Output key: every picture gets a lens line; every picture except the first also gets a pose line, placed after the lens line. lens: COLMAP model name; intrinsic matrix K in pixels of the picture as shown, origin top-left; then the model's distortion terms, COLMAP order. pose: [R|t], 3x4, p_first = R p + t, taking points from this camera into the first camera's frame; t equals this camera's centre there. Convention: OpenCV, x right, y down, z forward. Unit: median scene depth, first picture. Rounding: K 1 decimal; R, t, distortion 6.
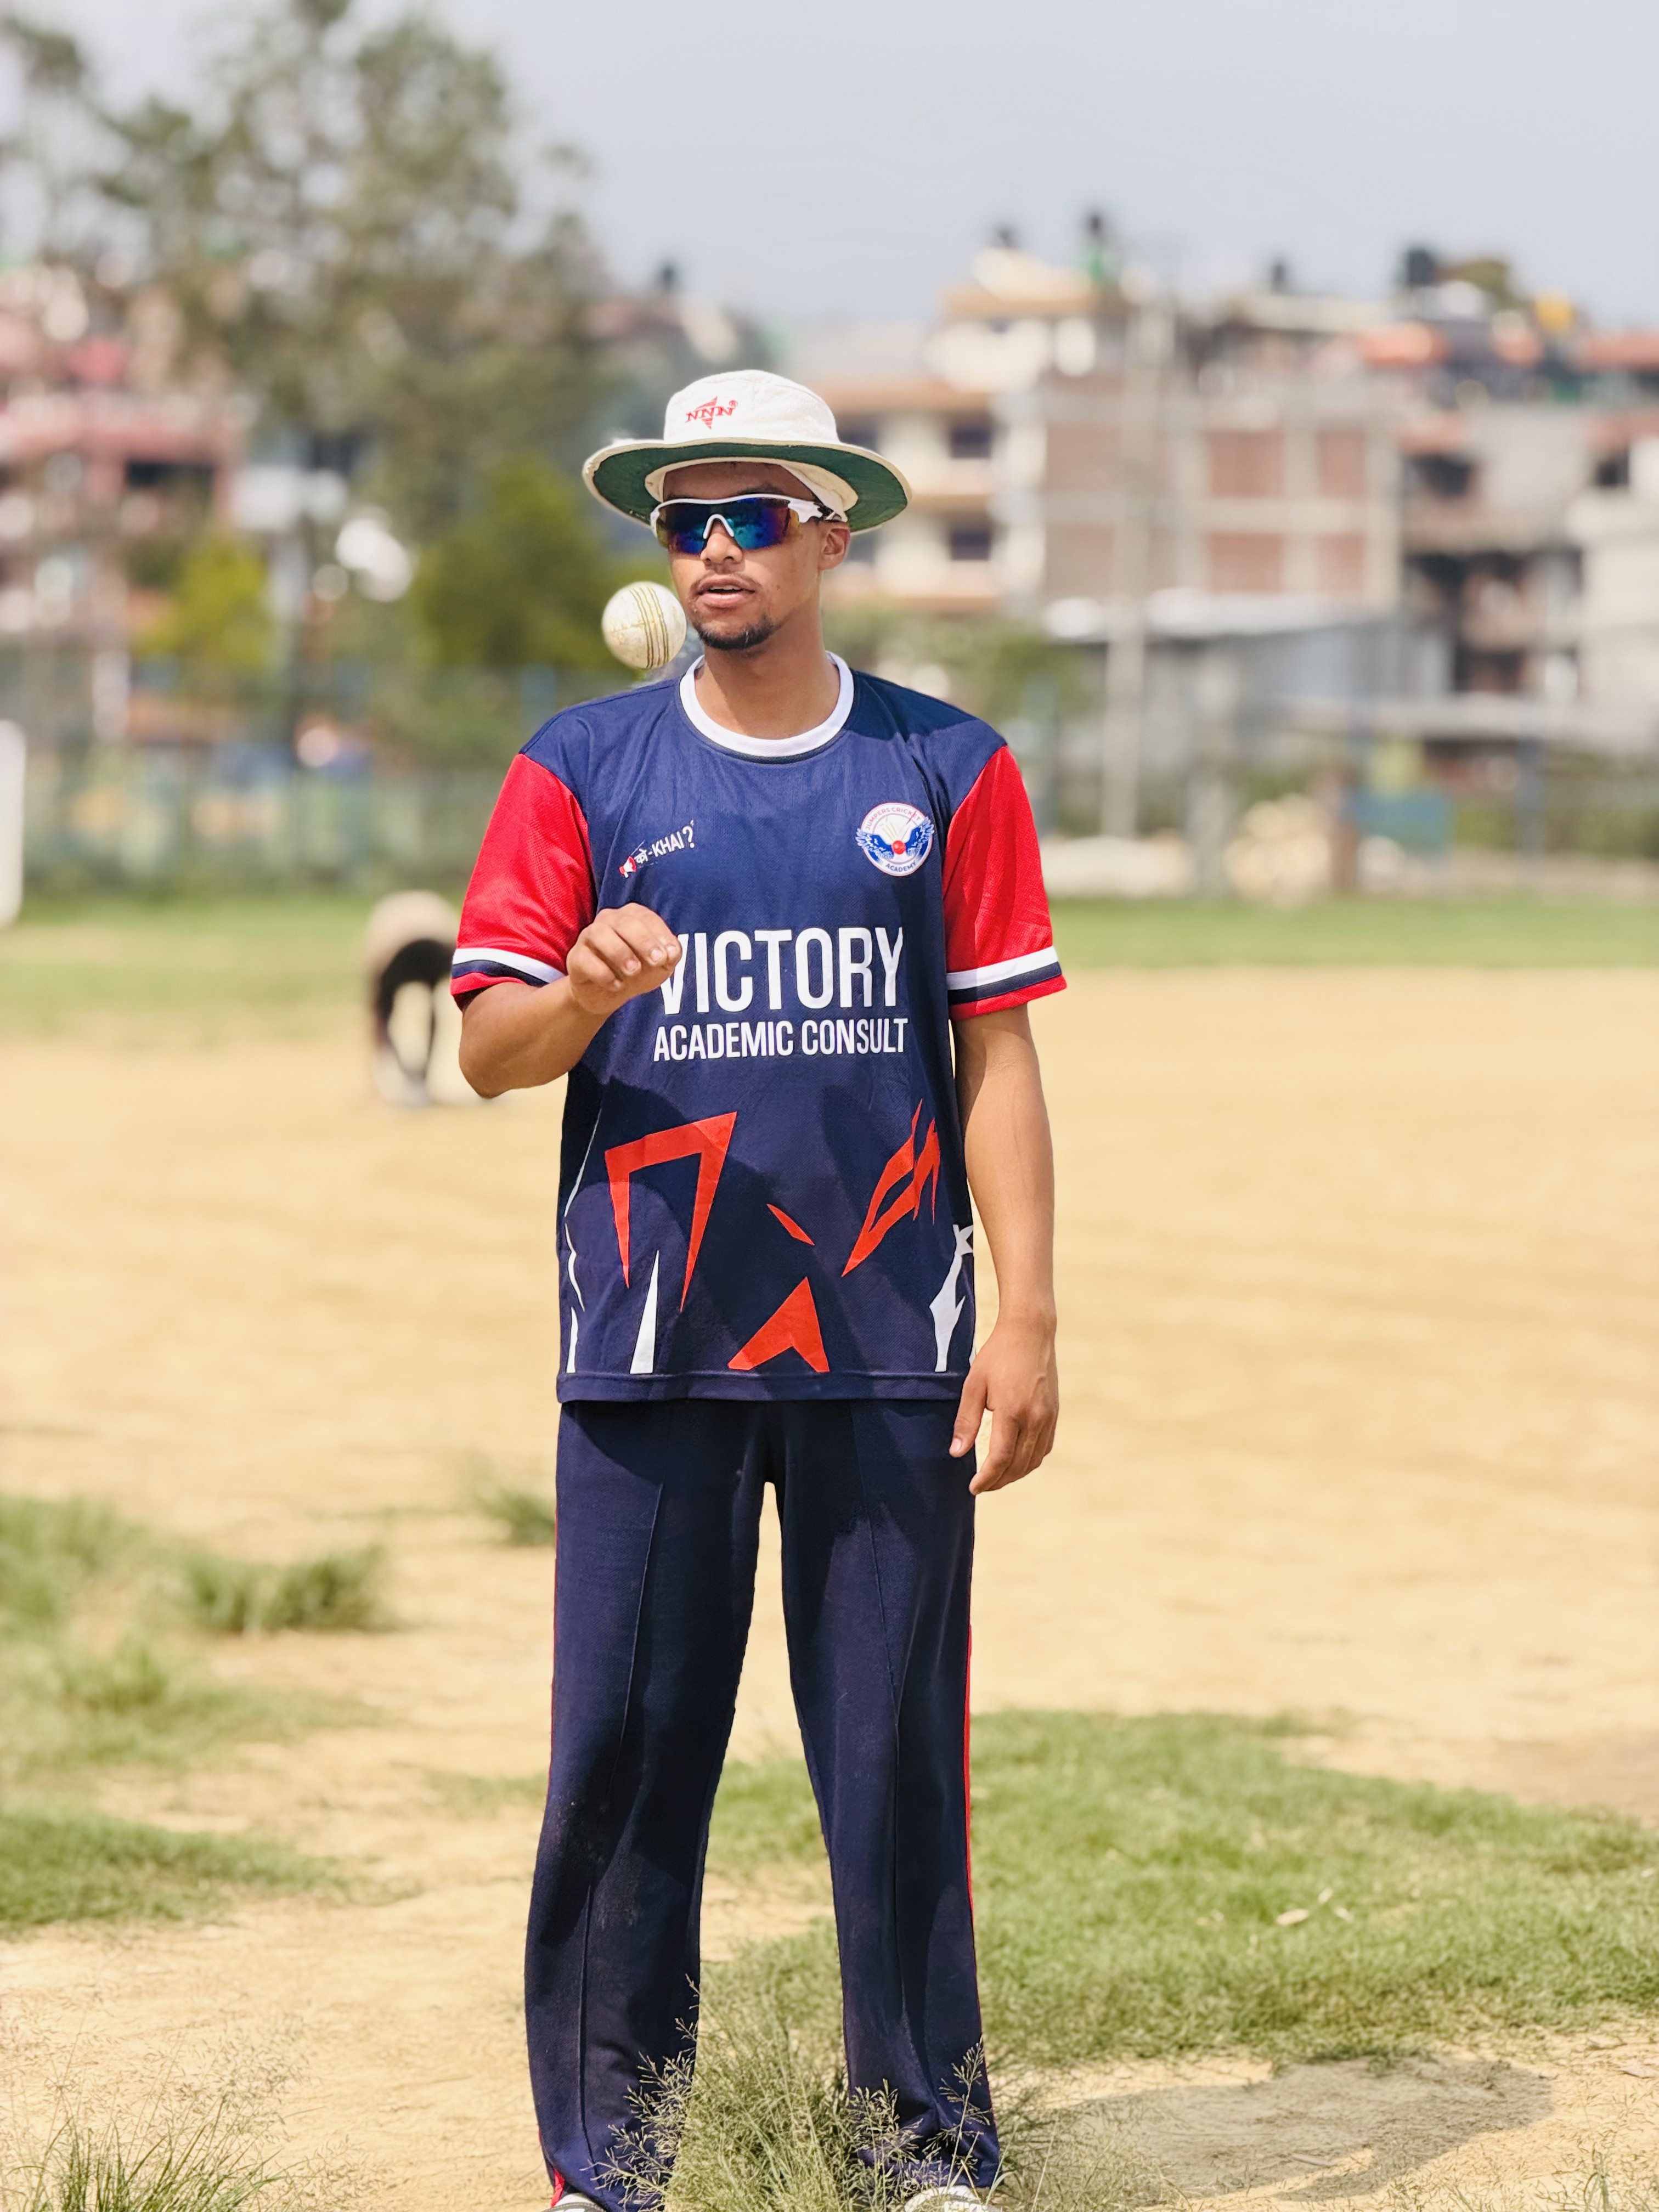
lens RADIAL K [[6443.1, 0, 829.5], [0, 6443.1, 1106.0], [0, 0, 1]] dist [0.096370, 1.021164]
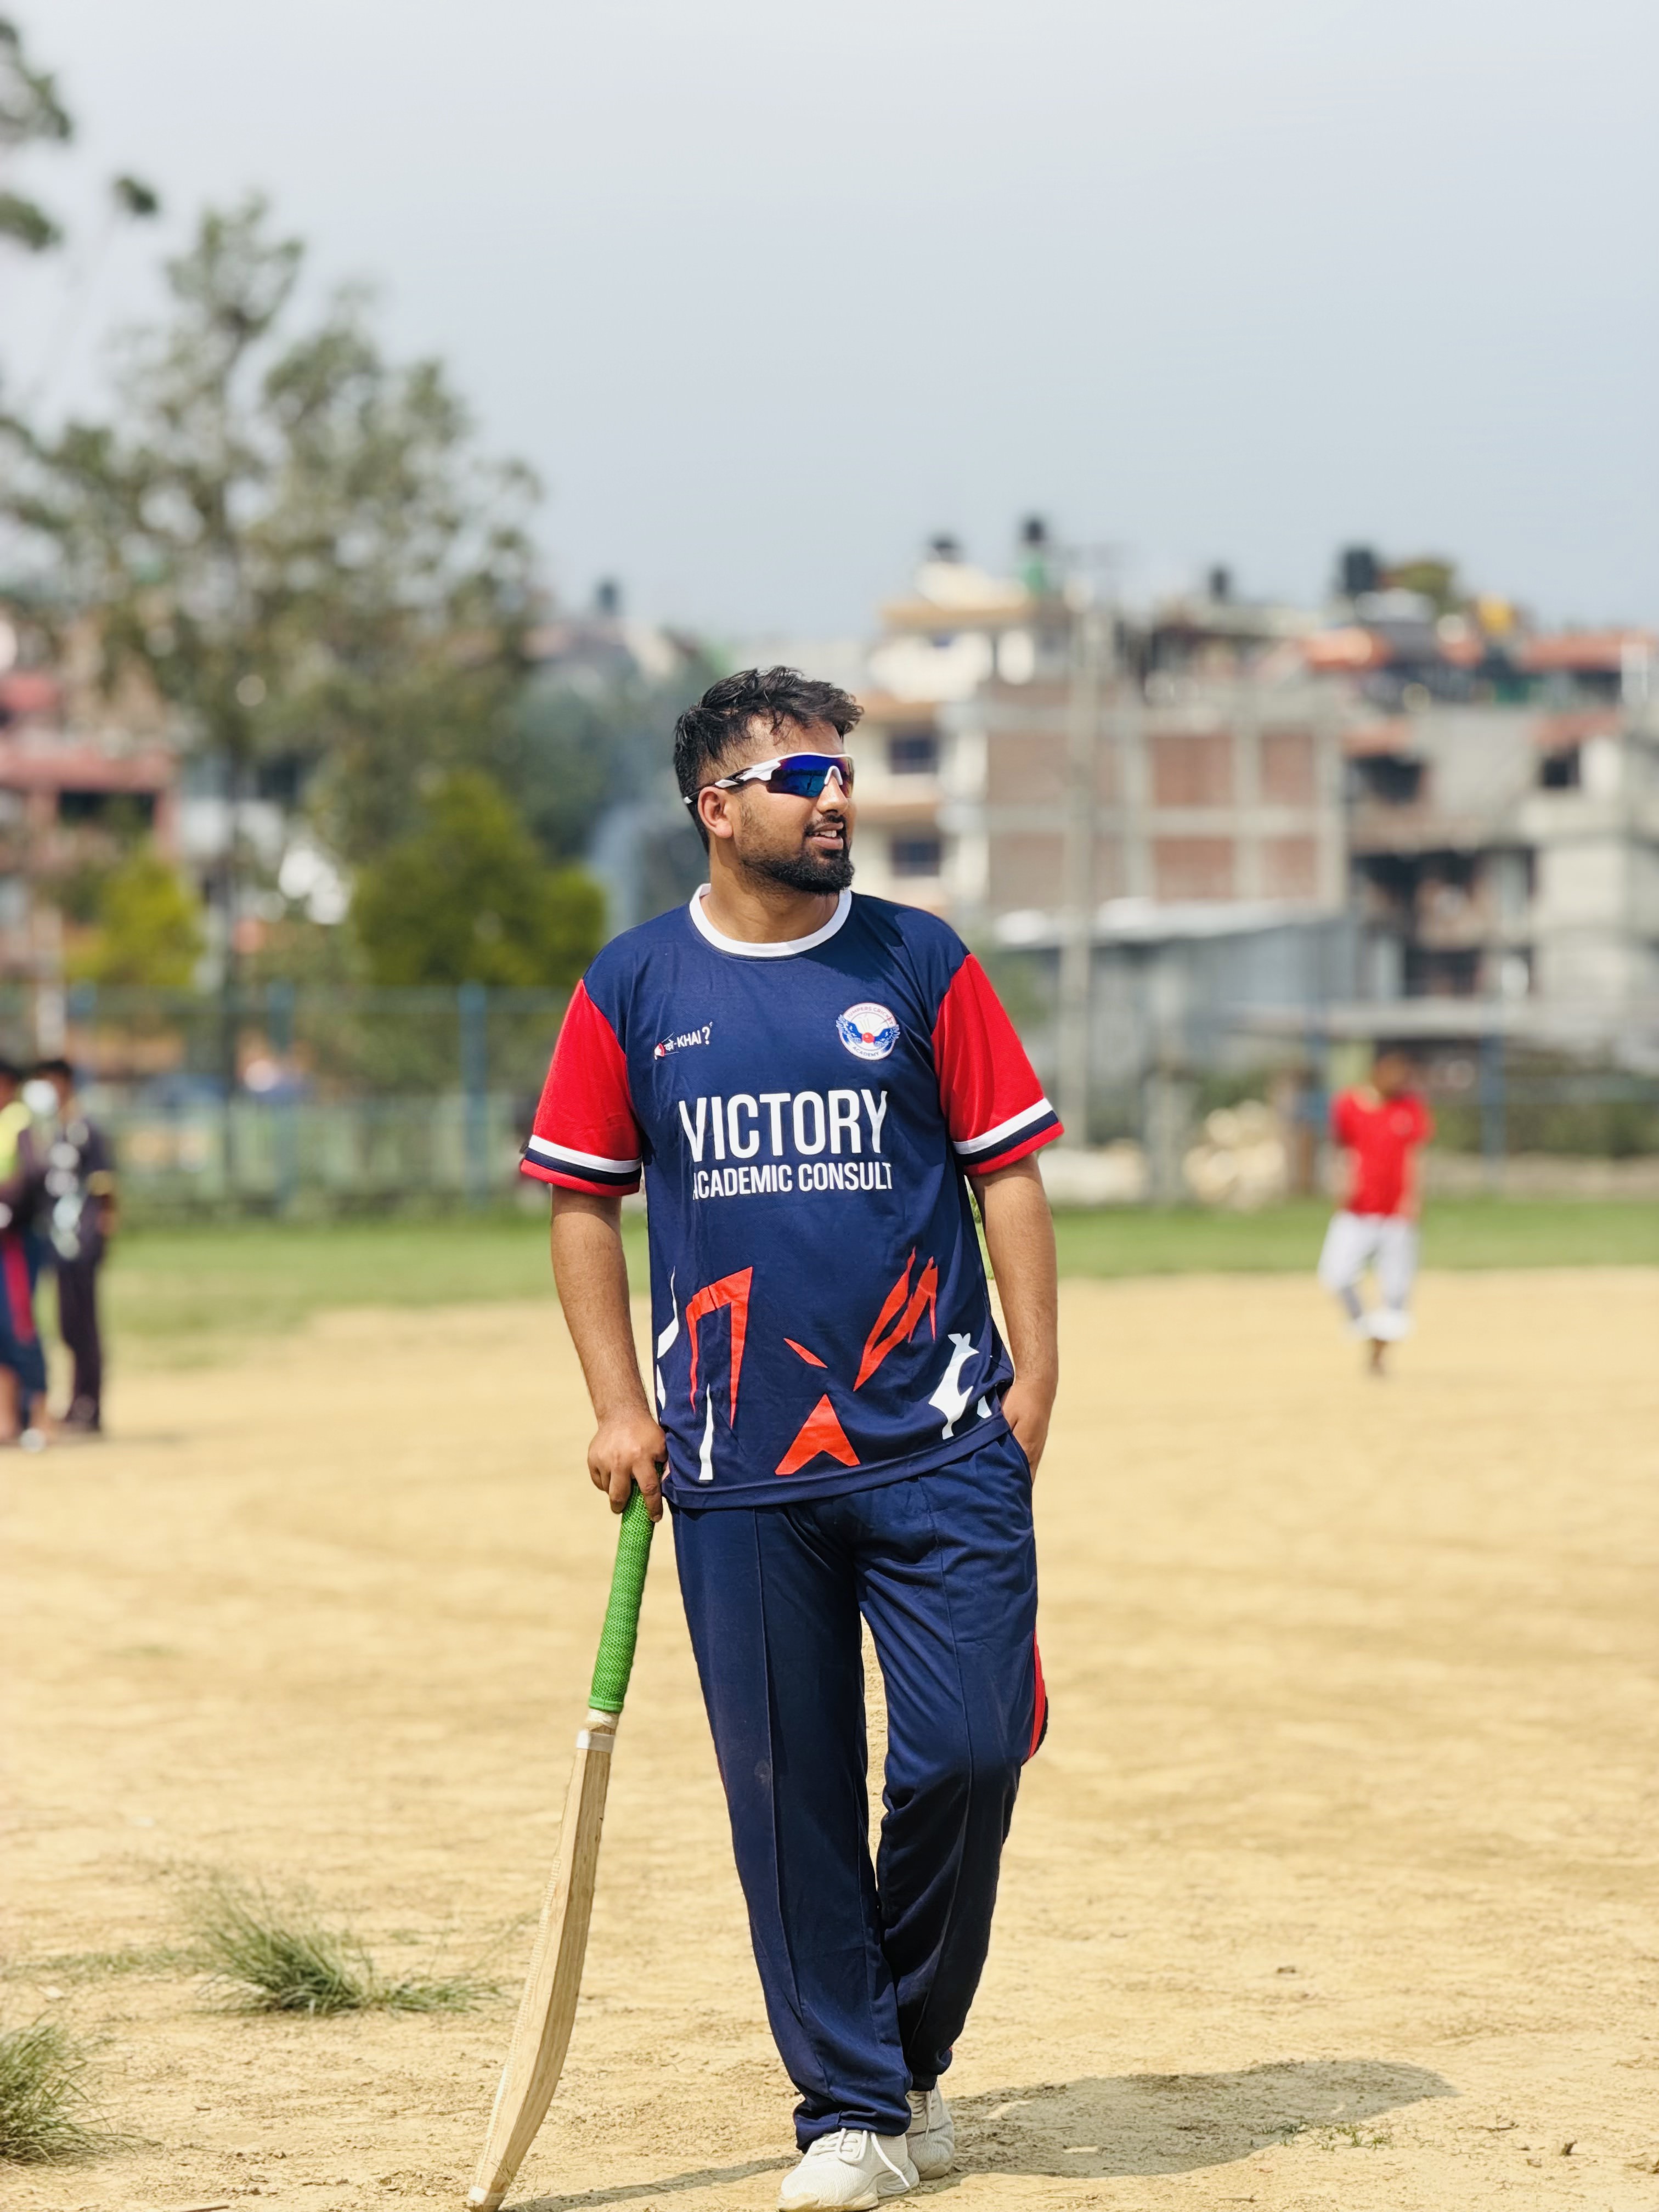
lens RADIAL K [[6474.2, 0, 927.6], [0, 6474.2, 1106.5], [0, 0, 1]] dist [0.094222, 1.152610]
pose [[0.999498, -0.022453, 0.022371, 0.007781], [0.023531, 0.998514, -0.049147, 0.001016], [-0.021234, 0.049649, 0.998541, 0.138629]]
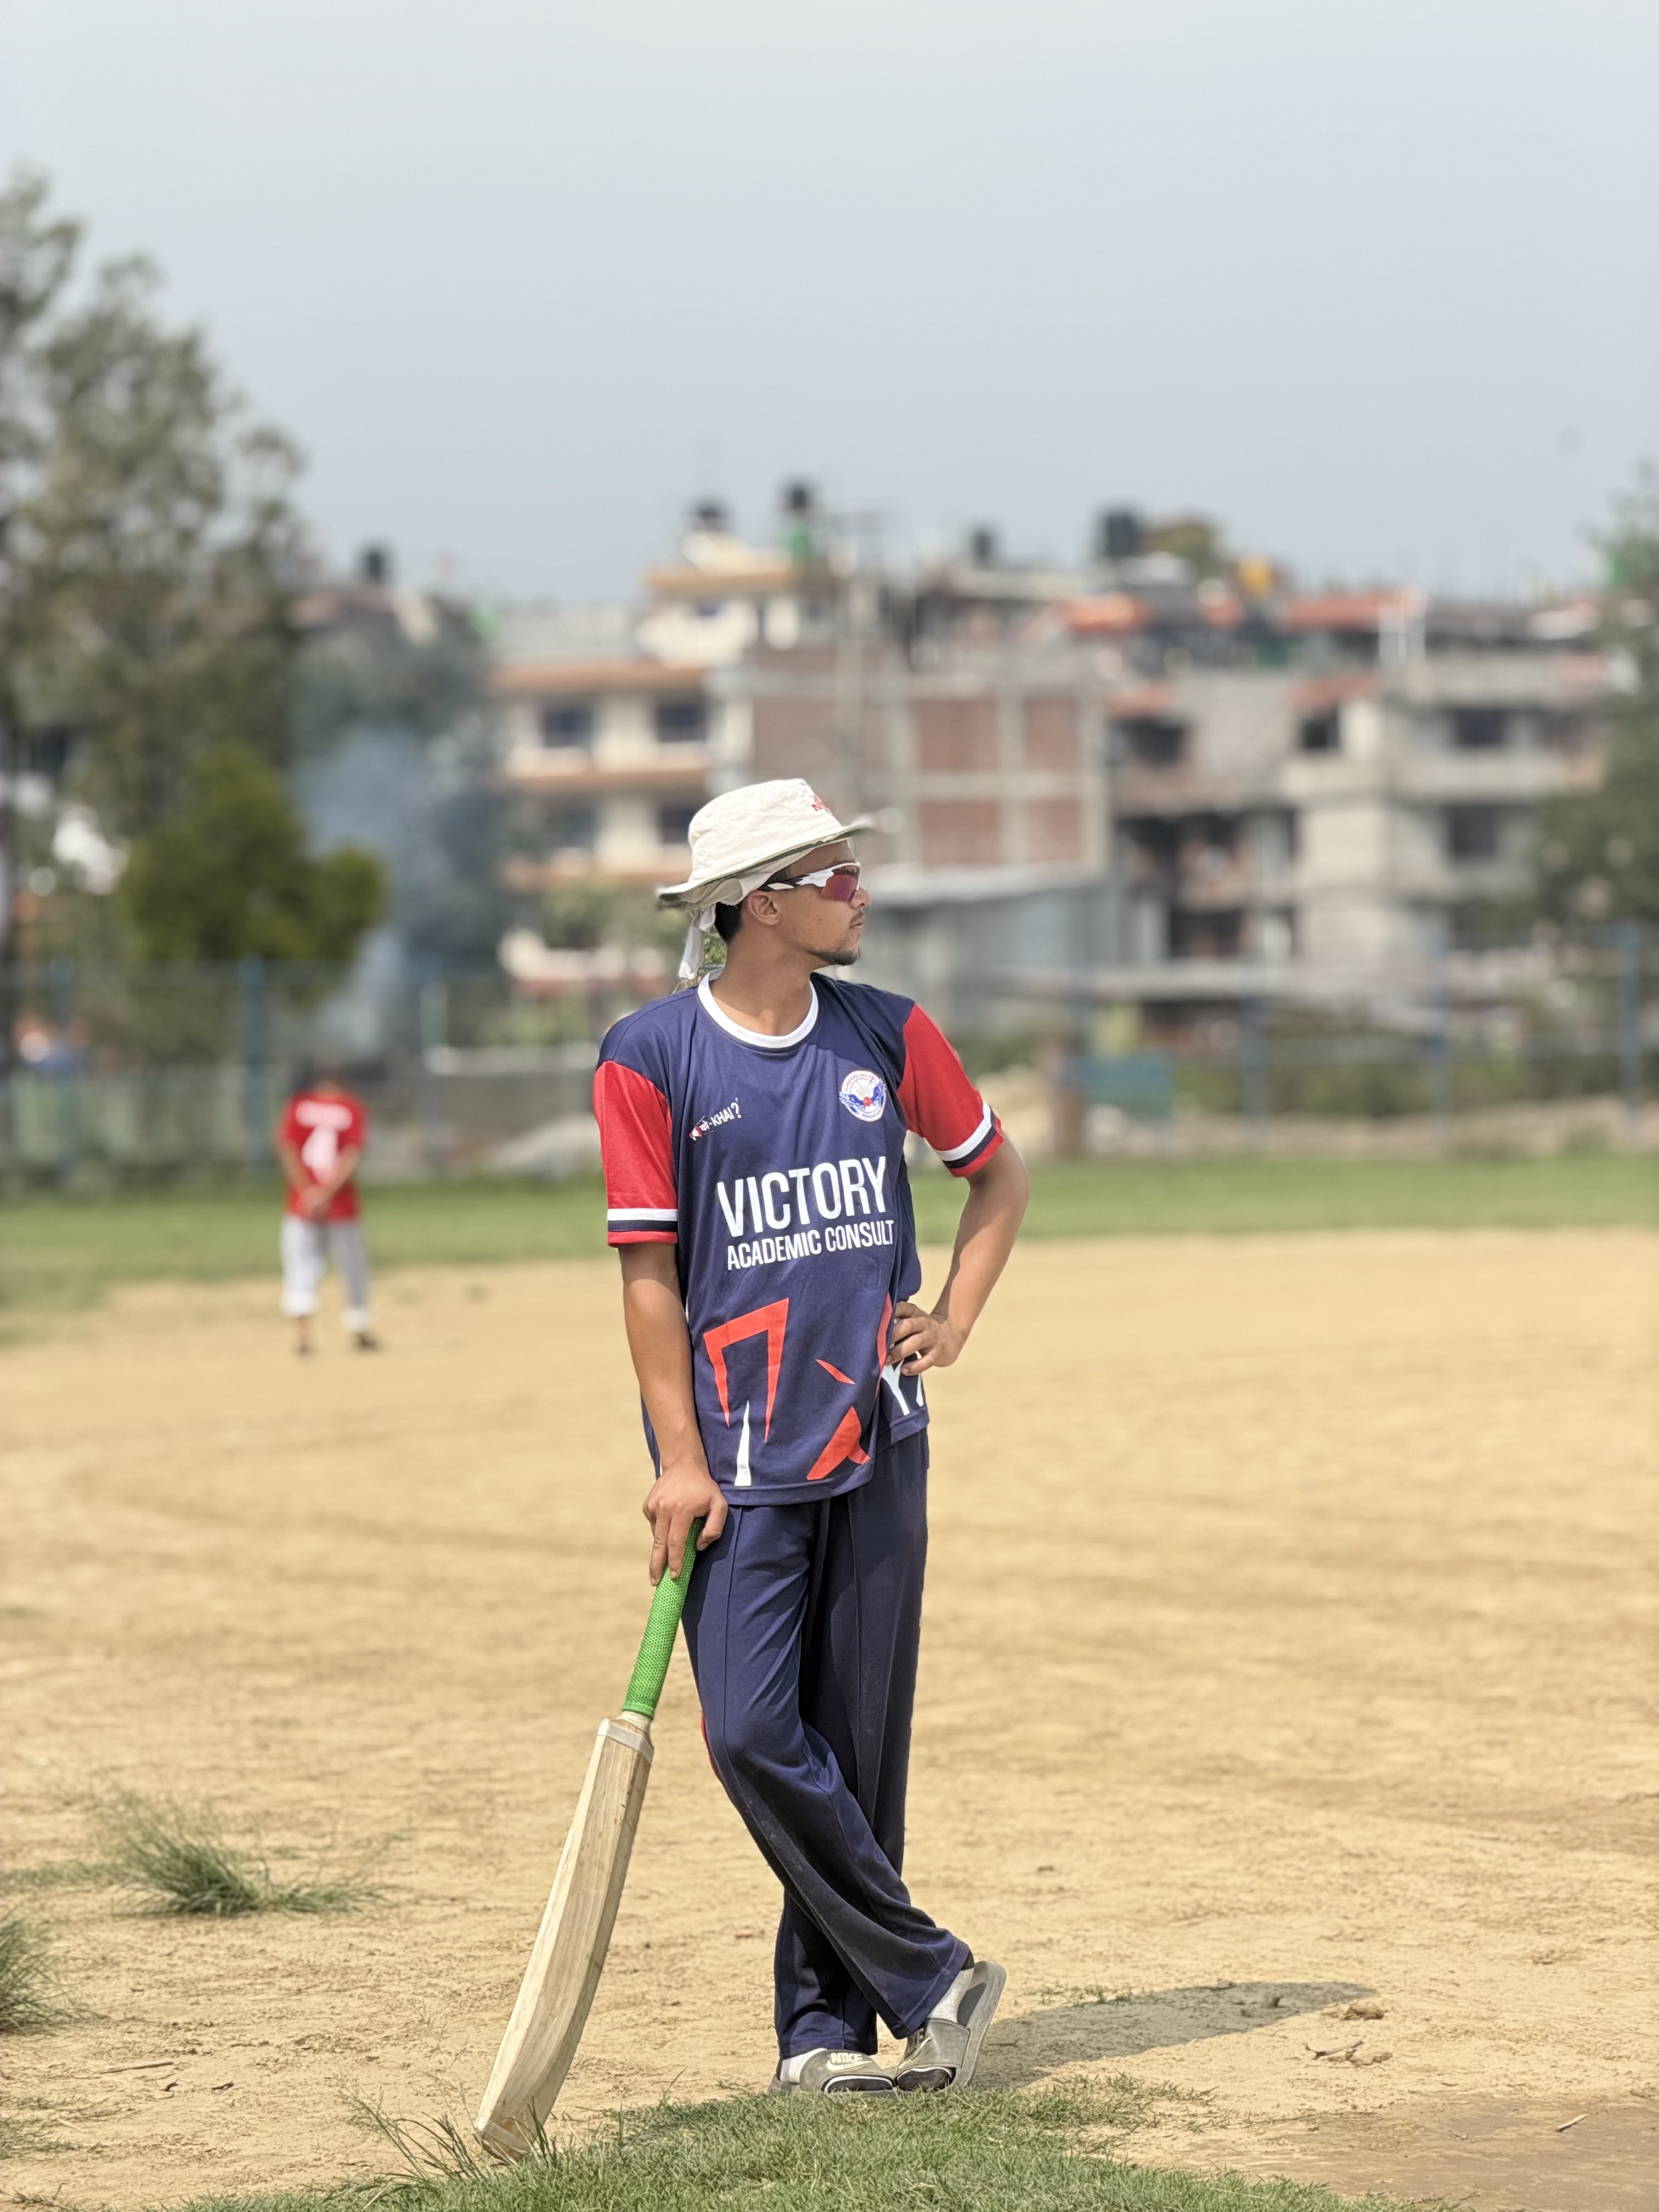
lens RADIAL K [[6443.1, 0, 829.5], [0, 6443.1, 1106.0], [0, 0, 1]] dist [0.096370, 1.021164]
pose [[0.998571, -0.032133, 0.042696, 0.003224], [0.033949, 0.998518, -0.042525, -0.001046], [-0.041266, 0.043914, 0.998183, 0.061957]]
